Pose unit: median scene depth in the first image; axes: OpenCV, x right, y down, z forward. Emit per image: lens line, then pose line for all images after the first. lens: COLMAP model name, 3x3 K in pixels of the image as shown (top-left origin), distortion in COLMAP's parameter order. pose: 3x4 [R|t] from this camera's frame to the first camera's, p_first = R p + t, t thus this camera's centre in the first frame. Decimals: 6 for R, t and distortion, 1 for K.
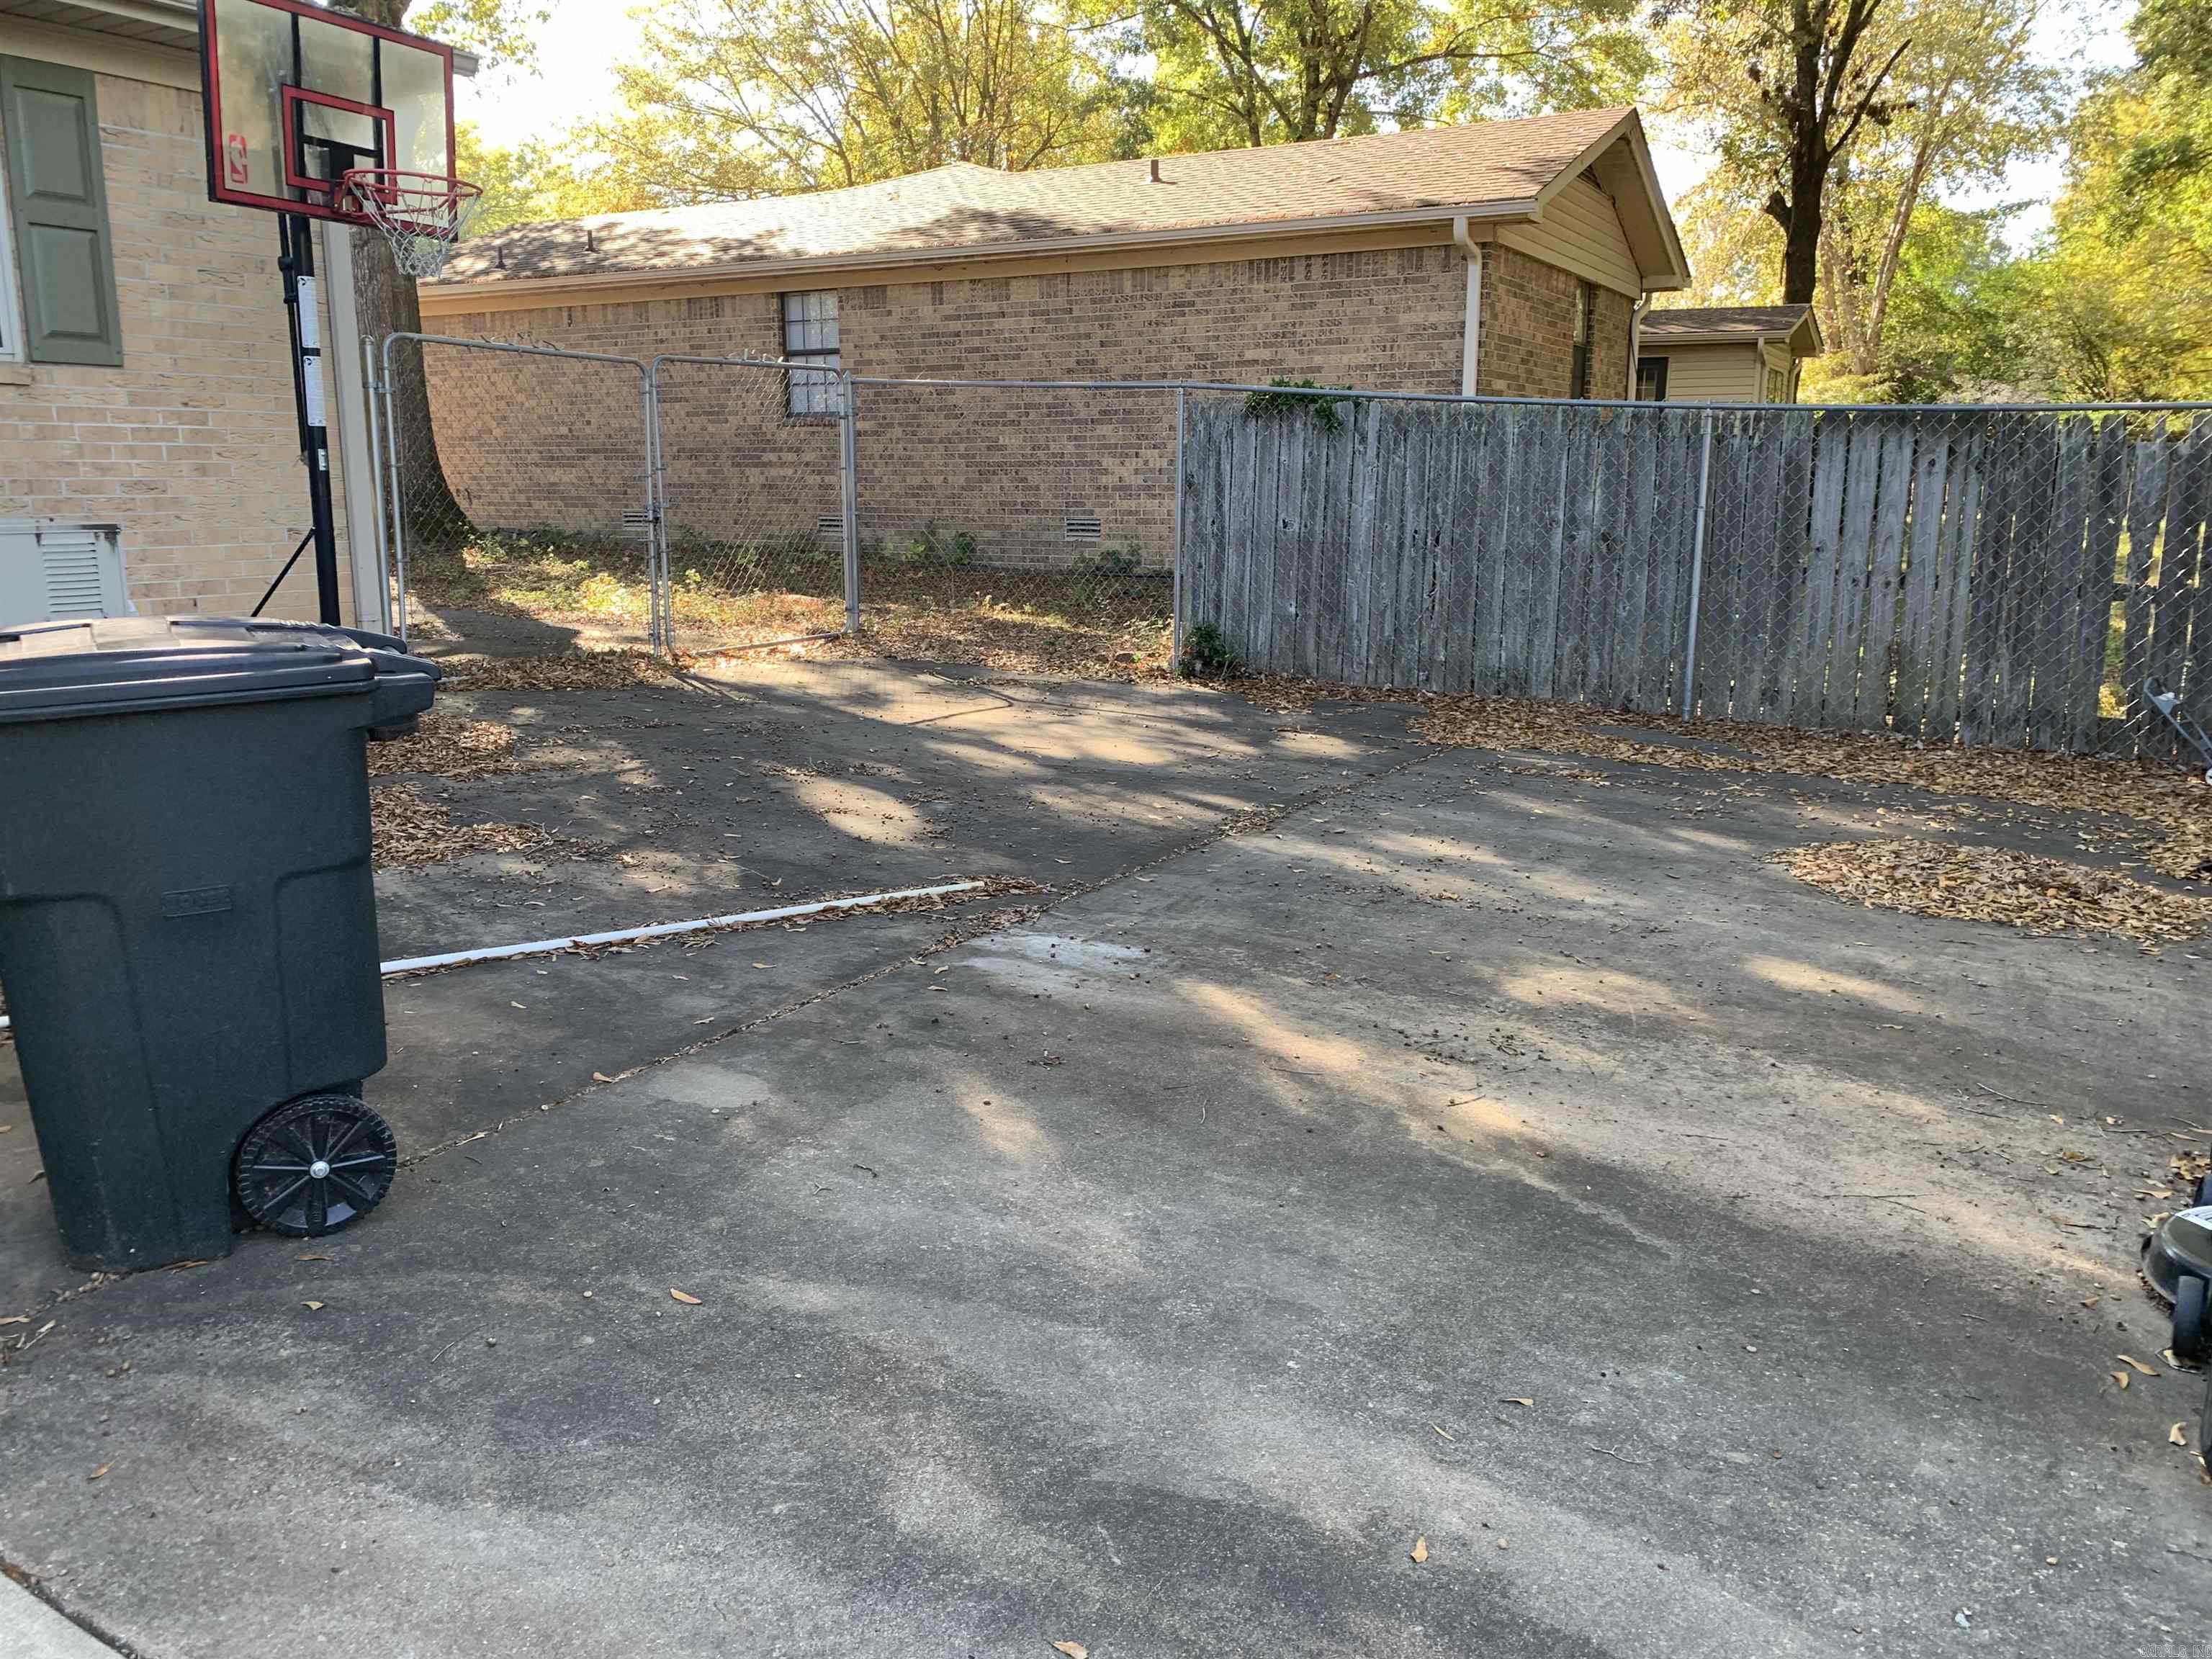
lens RADIAL K [[1731.0, 0, 1106.0], [0, 1731.0, 829.5], [0, 0, 1]] dist [0.016298, 0.012610]
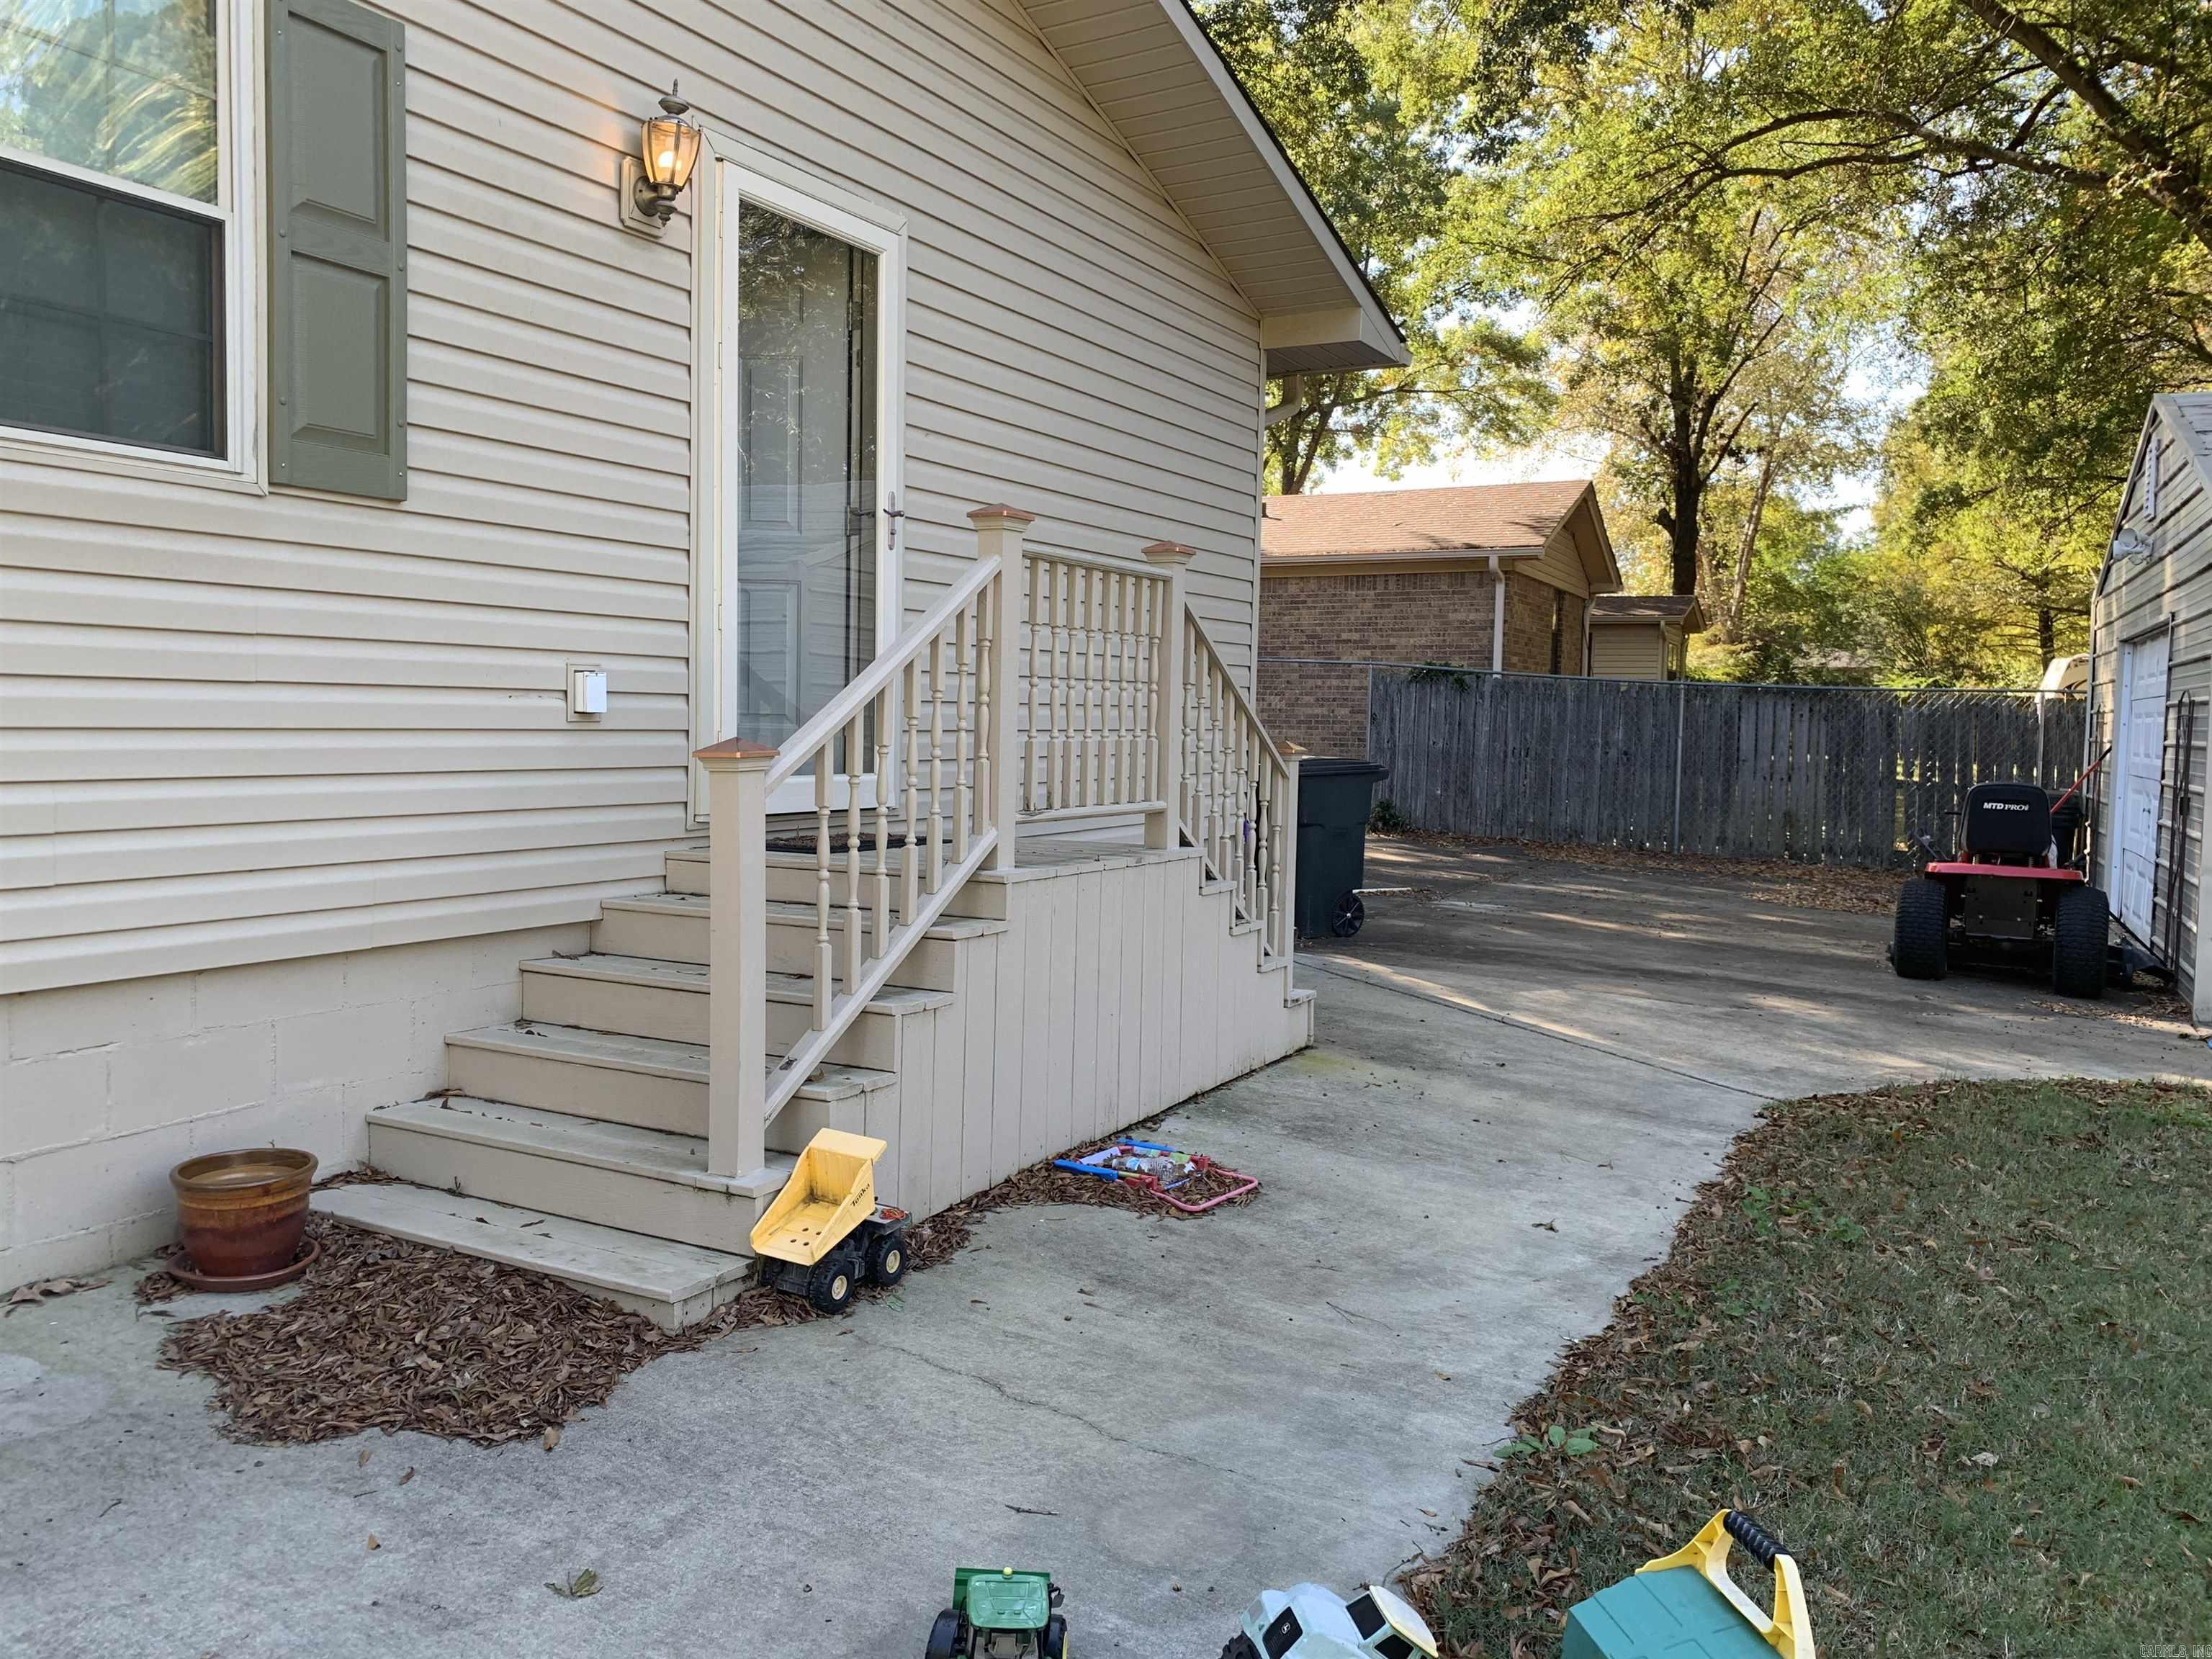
lens RADIAL K [[1684.0, 0, 1115.3], [0, 1684.0, 808.7], [0, 0, 1]] dist [0.003535, -0.000912]
pose [[0.998268, 0.012550, 0.057480, -0.091404], [-0.004105, 0.989461, -0.144743, 0.038517], [-0.058691, 0.144257, 0.987798, -0.183542]]
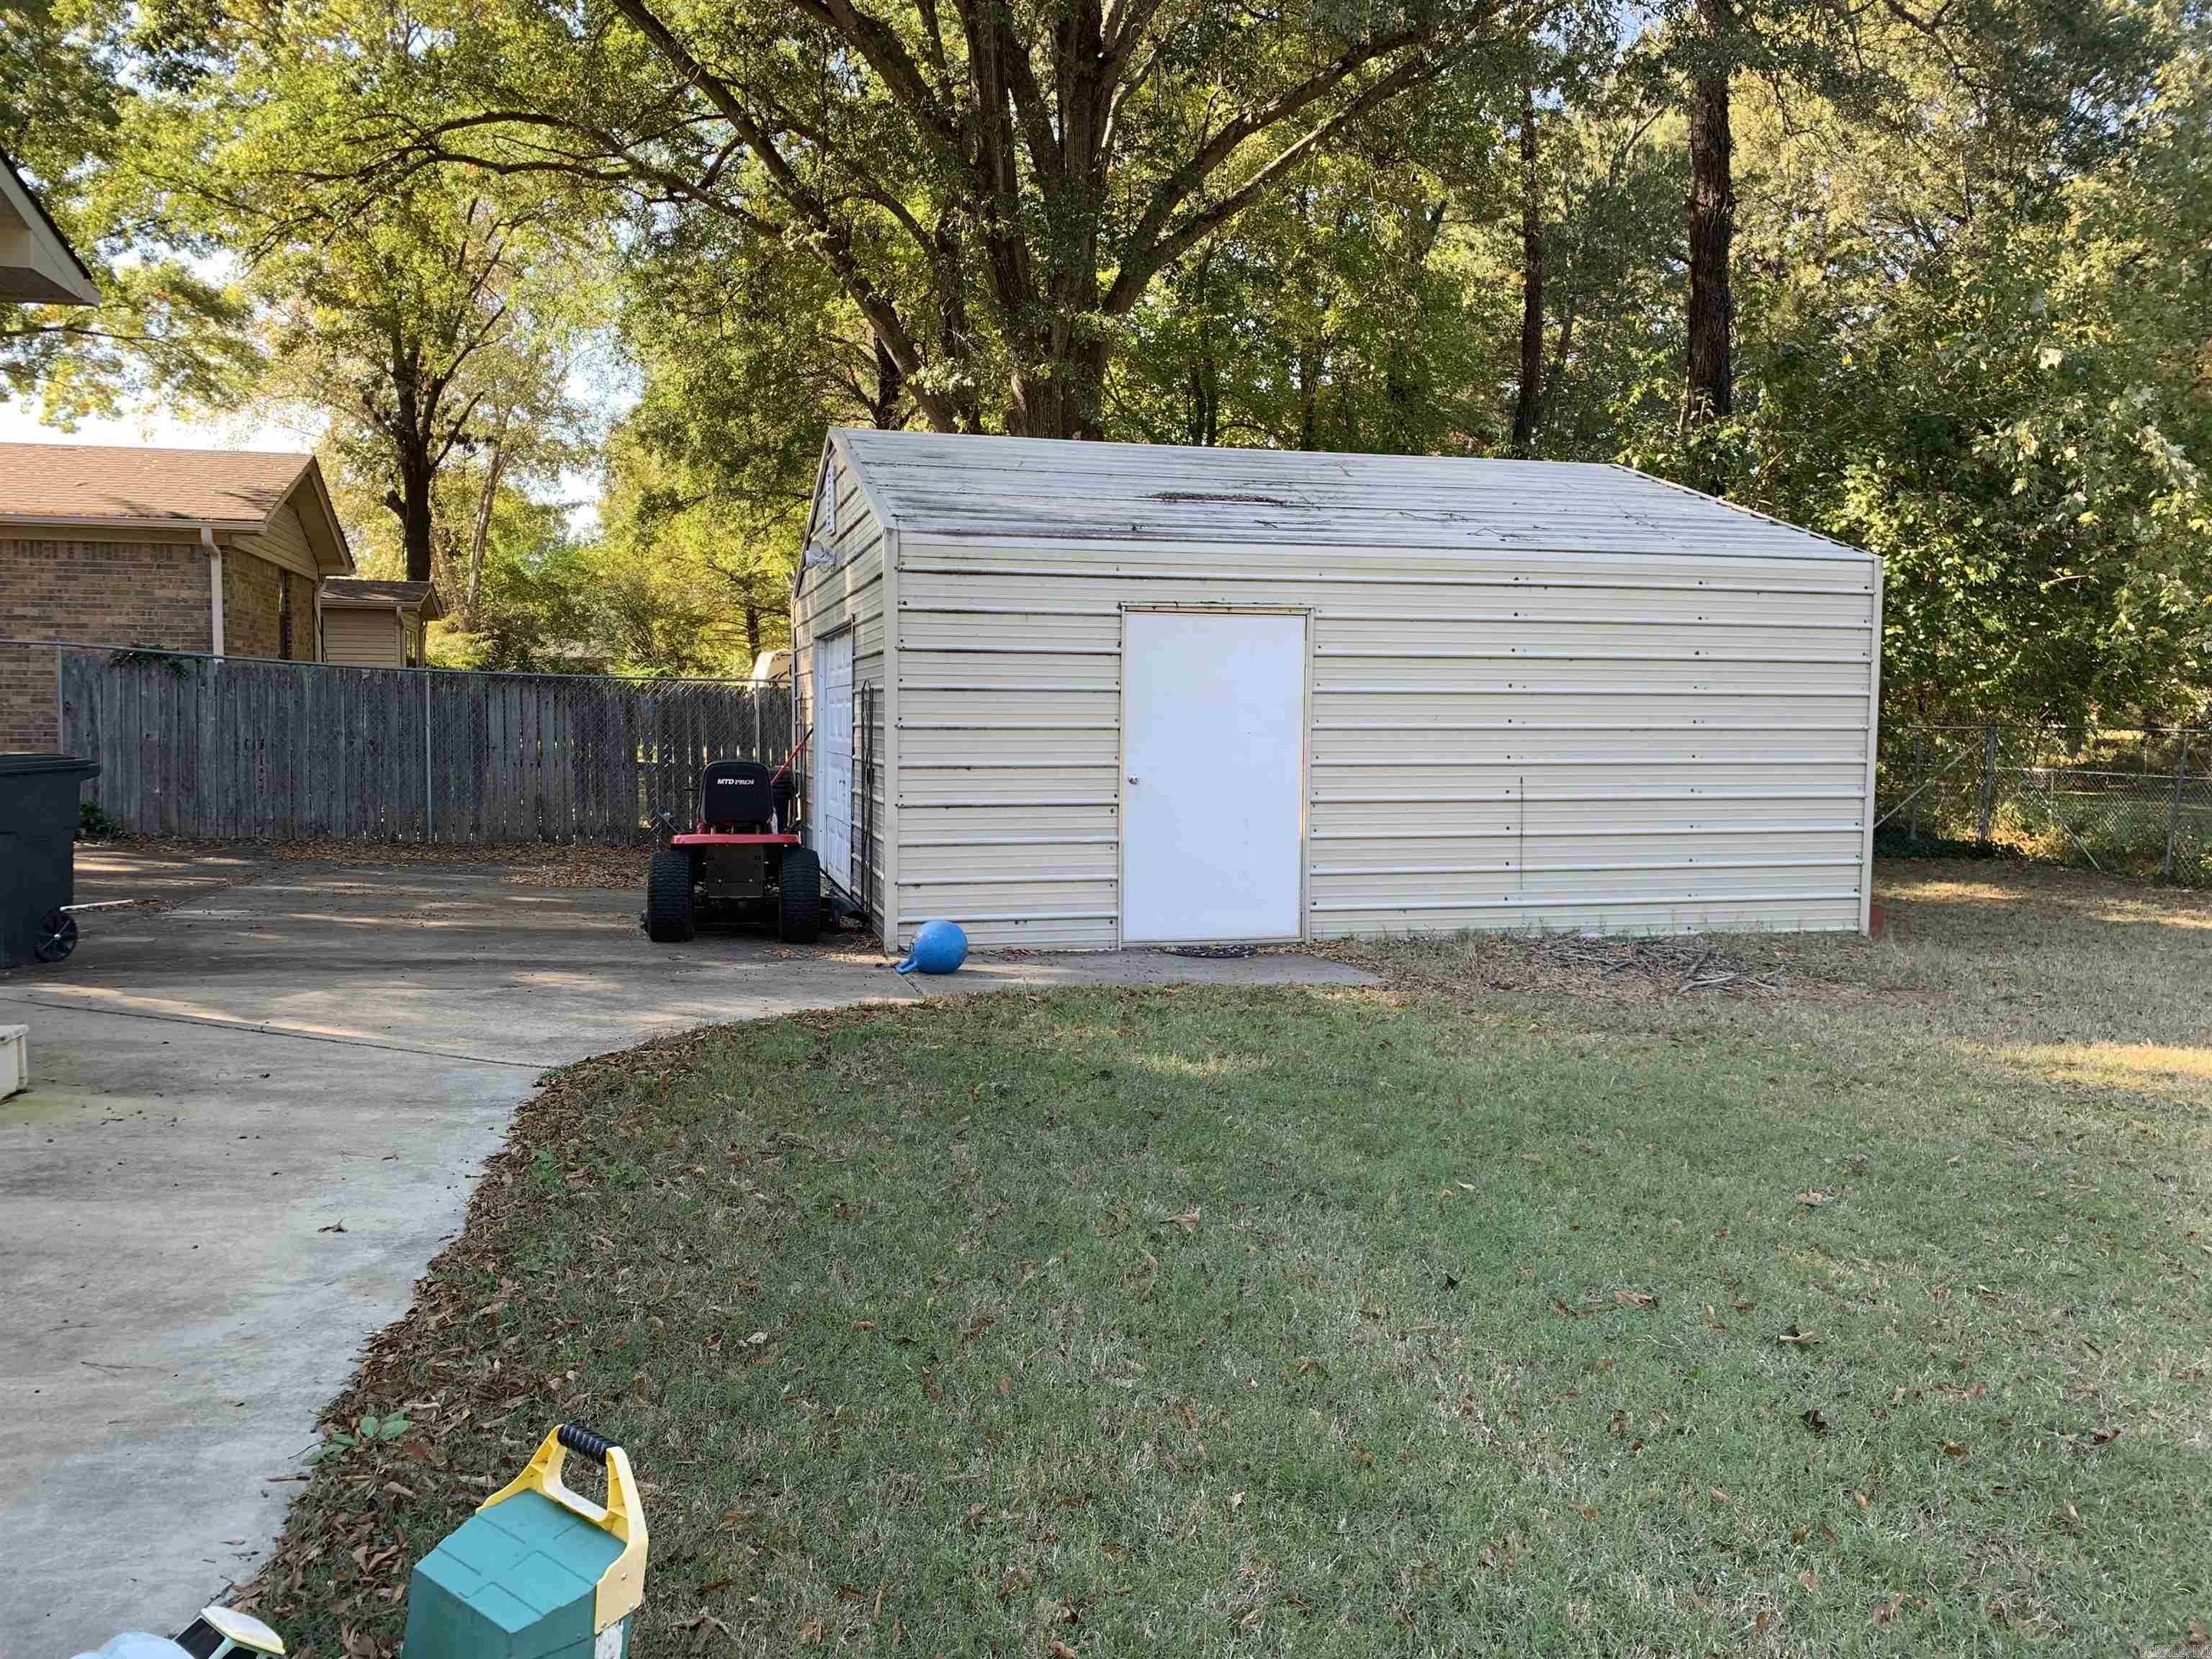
lens RADIAL K [[1684.0, 0, 1115.3], [0, 1684.0, 808.7], [0, 0, 1]] dist [0.003535, -0.000912]
pose [[0.716779, -0.032235, 0.696555, -0.095739], [0.132338, 0.987065, -0.090501, 0.039739], [-0.684628, 0.157050, 0.711773, -0.187519]]
